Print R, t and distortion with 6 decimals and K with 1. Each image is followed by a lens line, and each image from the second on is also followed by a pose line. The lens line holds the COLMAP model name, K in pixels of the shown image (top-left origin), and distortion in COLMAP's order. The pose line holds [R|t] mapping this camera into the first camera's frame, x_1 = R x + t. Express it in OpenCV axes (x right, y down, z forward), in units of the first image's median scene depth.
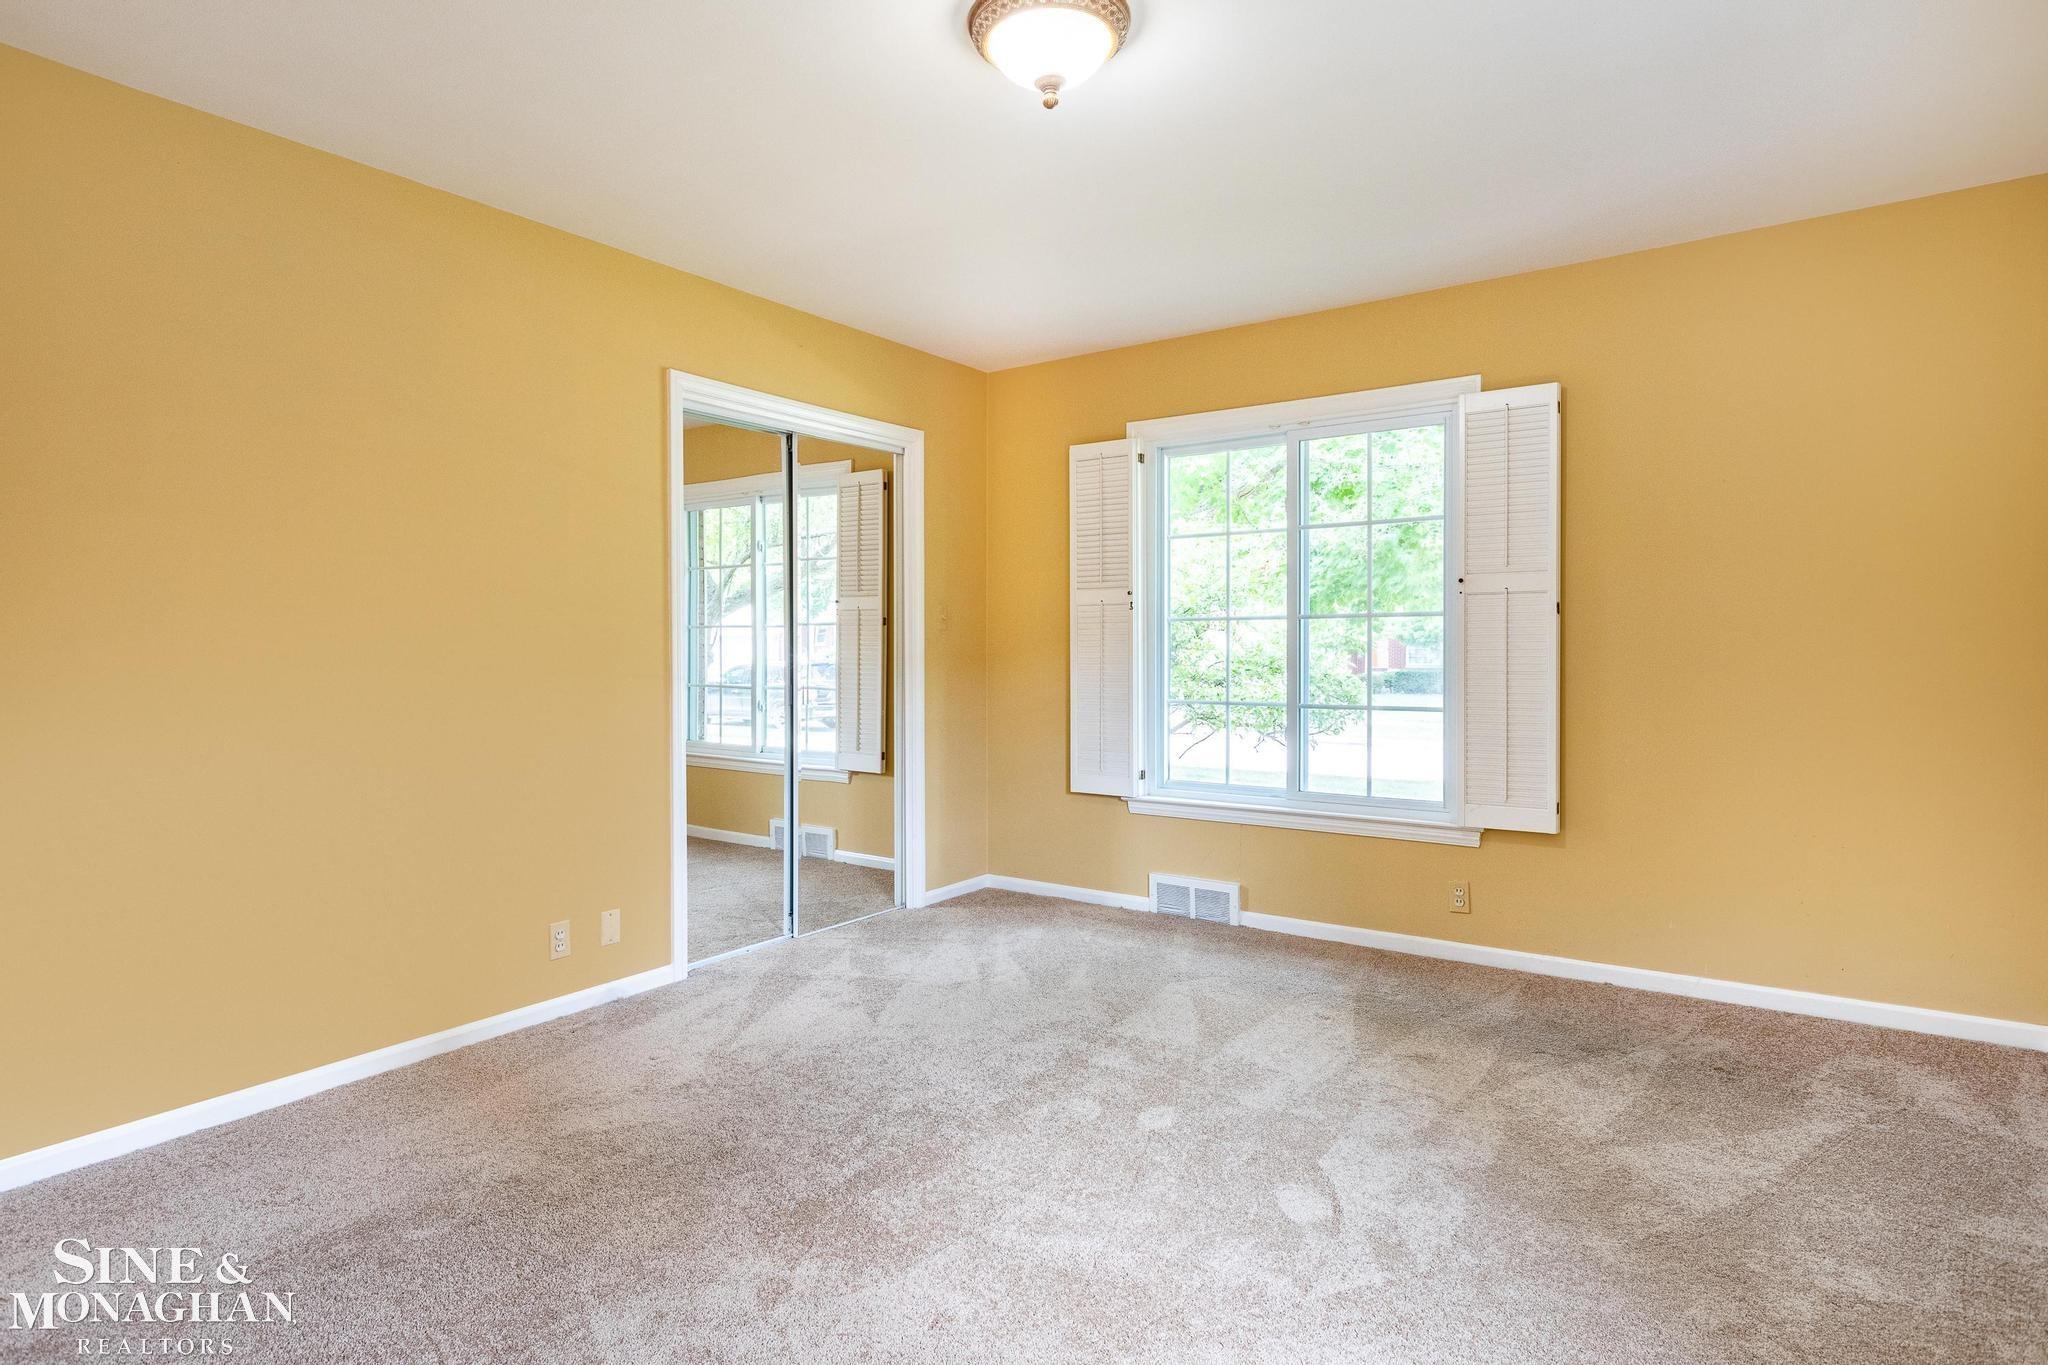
lens RADIAL K [[1096.7, 0, 1024.0], [0, 1096.7, 682.5], [0, 0, 1]] dist [-0.000990, 0.000005]
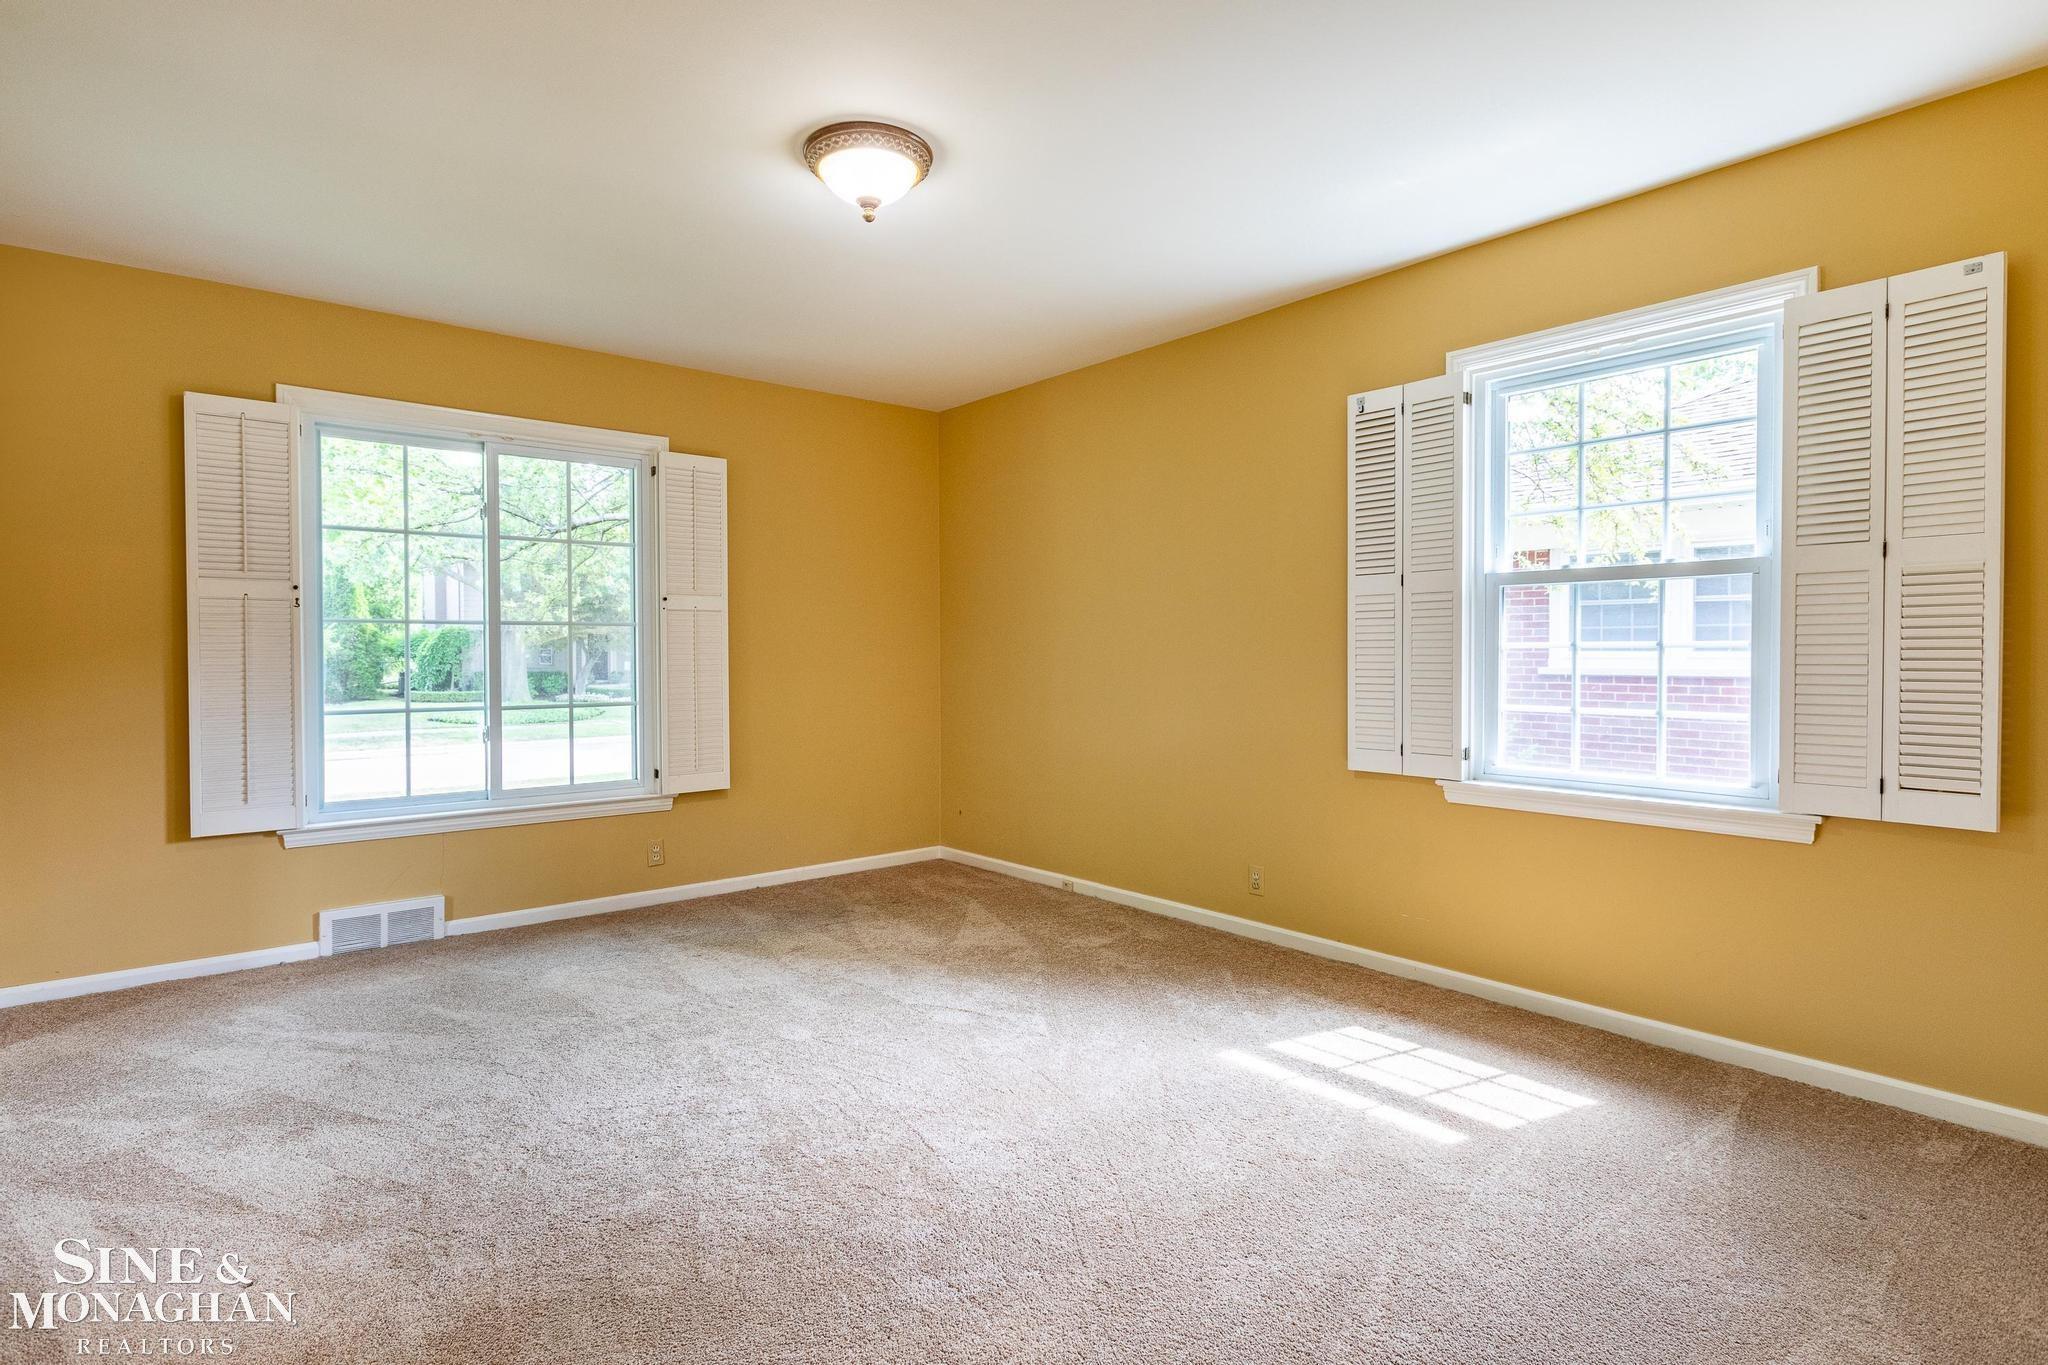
lens RADIAL K [[1003.0, 0, 1024.0], [0, 1003.0, 682.5], [0, 0, 1]] dist [-0.021276, -0.000118]
pose [[0.247077, -0.024859, 0.968677, -0.585189], [0.032579, 0.999319, 0.017335, -0.003674], [-0.968448, 0.027276, 0.247718, 0.306439]]
